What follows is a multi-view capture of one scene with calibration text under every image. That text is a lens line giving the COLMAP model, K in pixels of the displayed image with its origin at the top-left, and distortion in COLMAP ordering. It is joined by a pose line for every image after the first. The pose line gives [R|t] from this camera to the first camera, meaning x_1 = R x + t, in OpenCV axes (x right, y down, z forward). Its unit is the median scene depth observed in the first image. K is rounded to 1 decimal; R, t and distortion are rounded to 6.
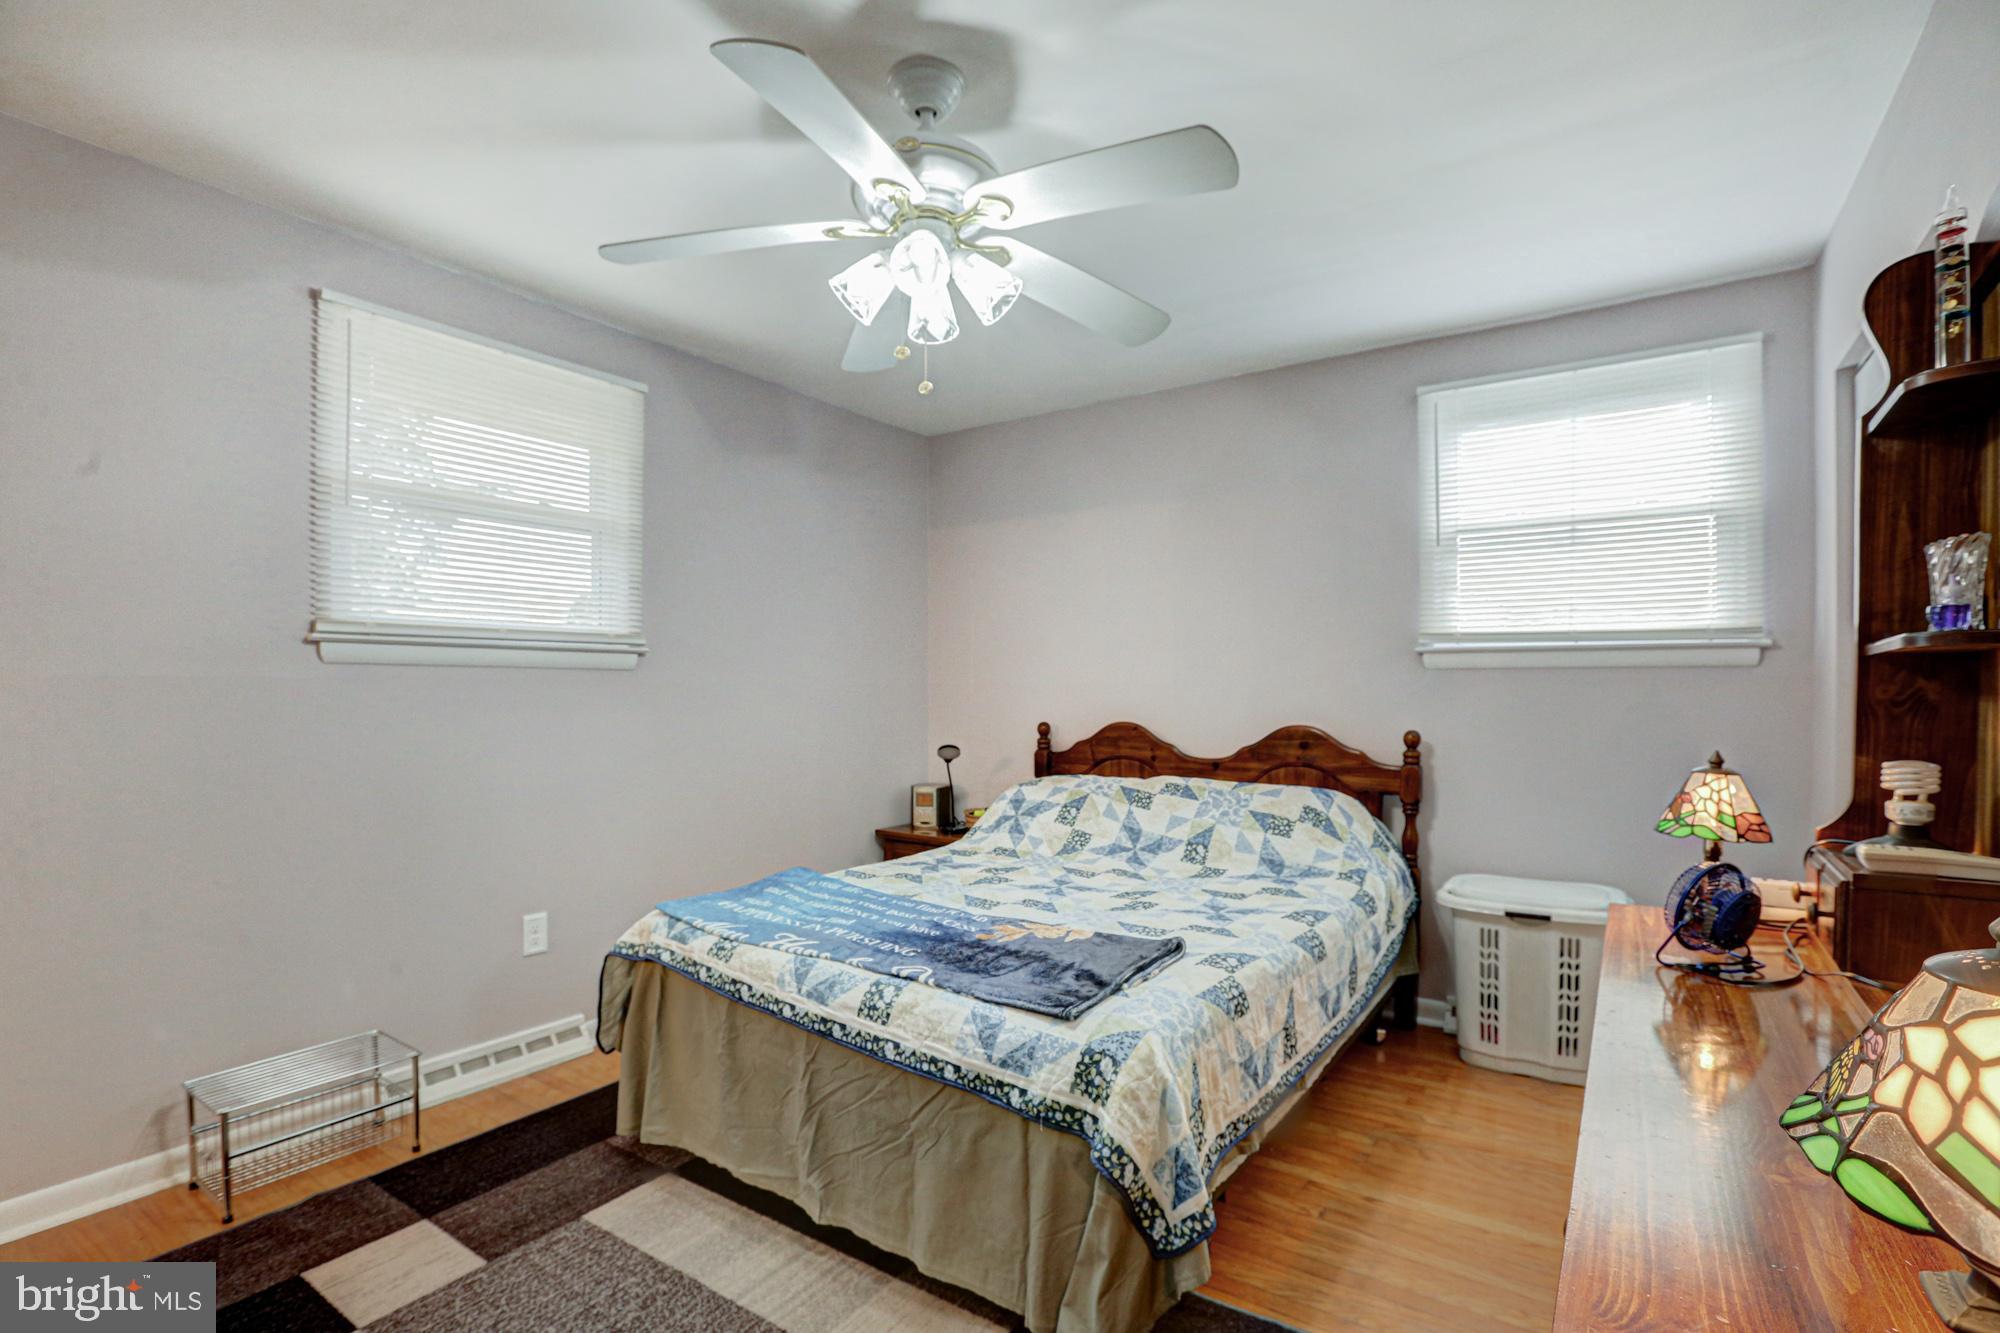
lens RADIAL K [[913.0, 0, 1013.7], [0, 913.0, 679.8], [0, 0, 1]] dist [-0.045233, 0.014754]
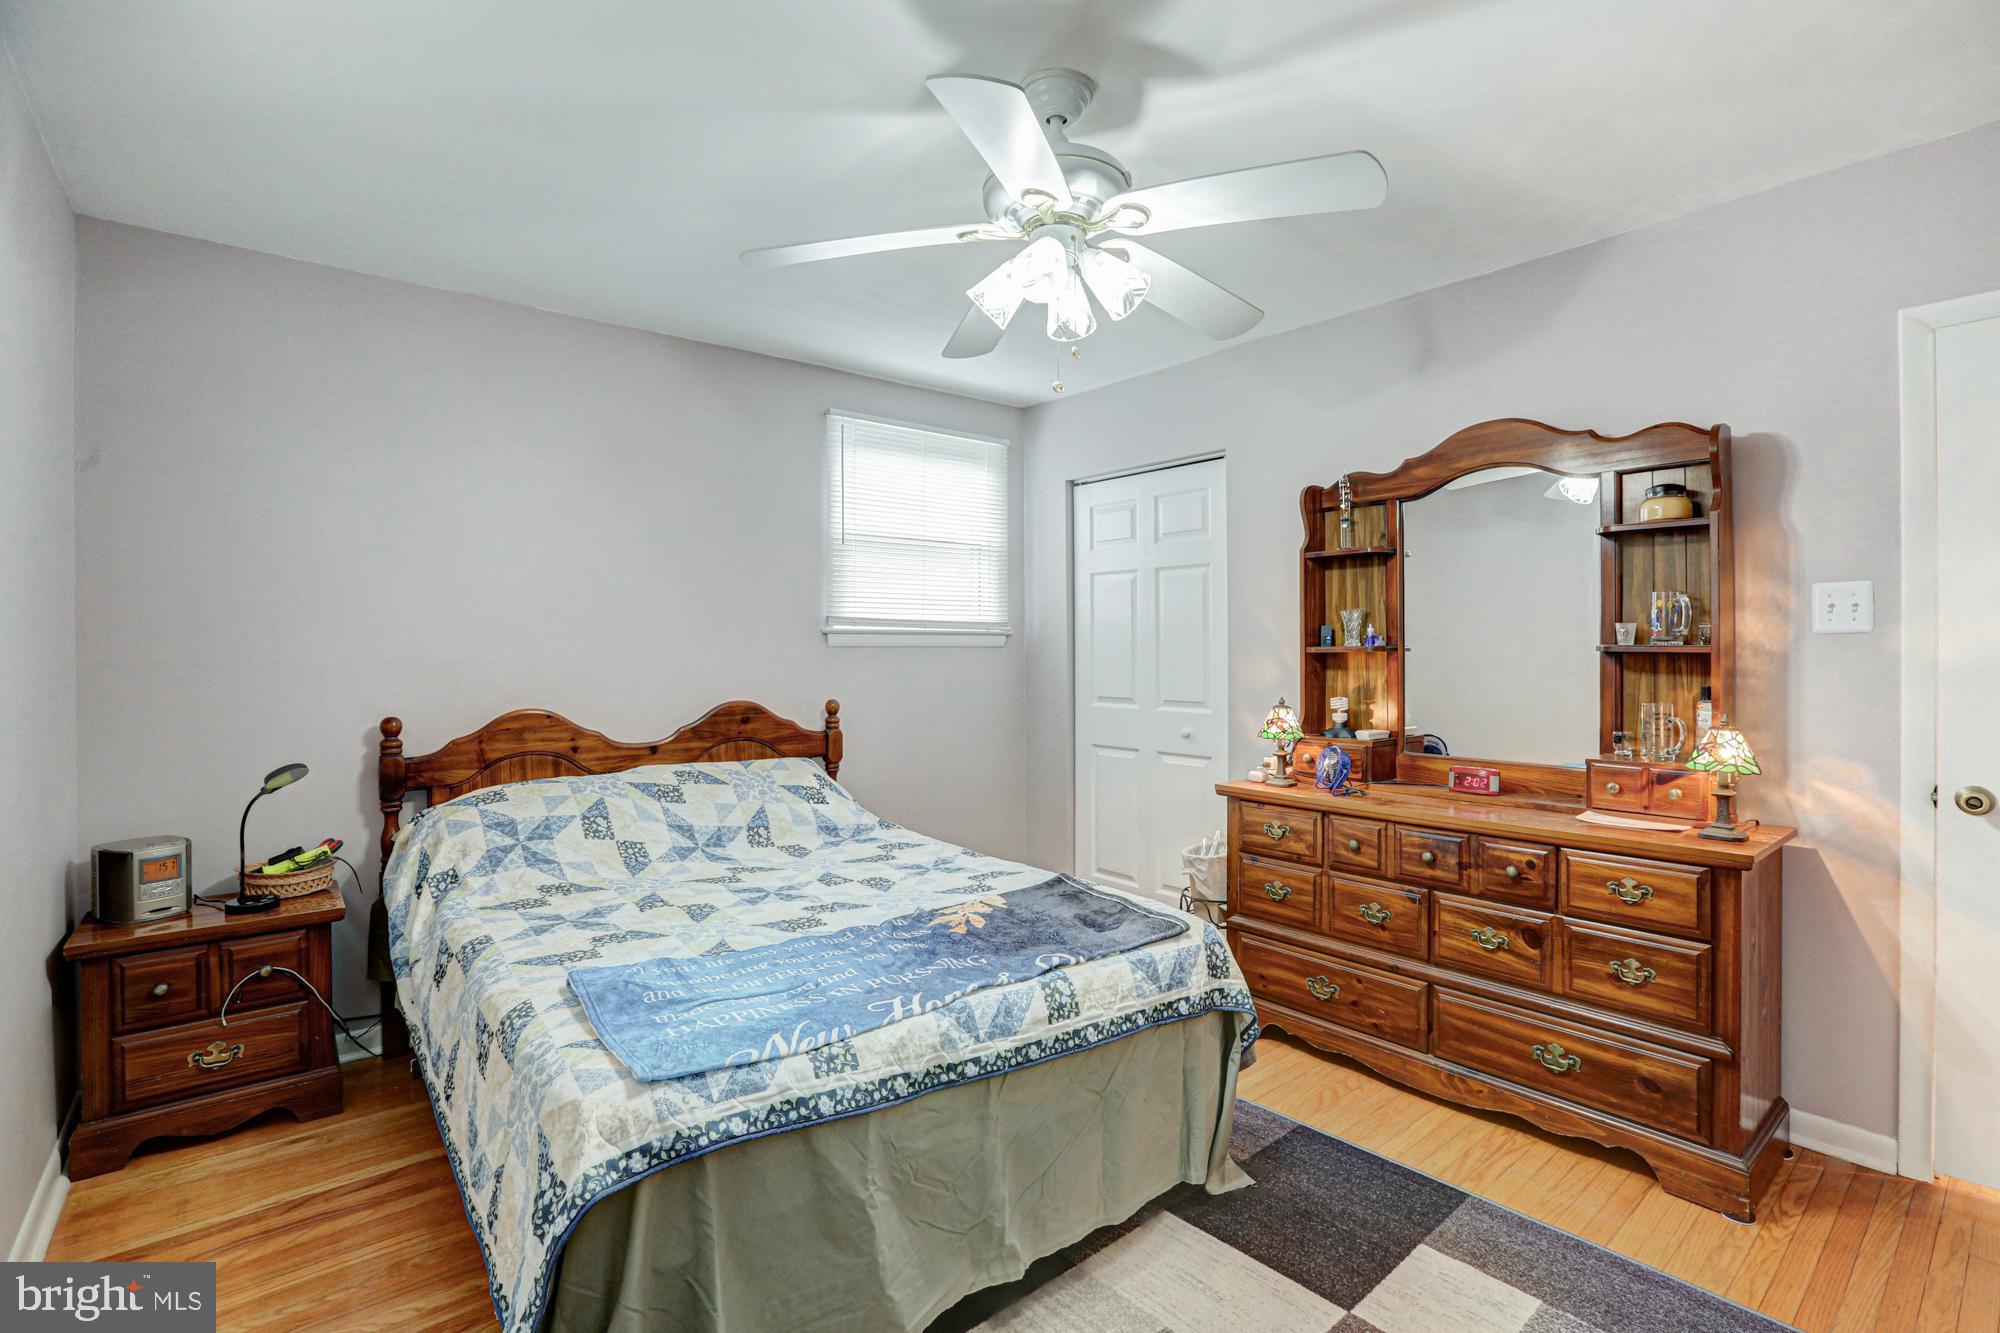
lens RADIAL K [[931.8, 0, 1002.1], [0, 931.8, 656.3], [0, 0, 1]] dist [-0.003279, -0.000152]
pose [[0.268210, -0.007624, 0.963330, -0.975599], [-0.010975, 0.999880, 0.010968, -0.023450], [-0.963298, -0.013514, 0.268094, 0.682206]]
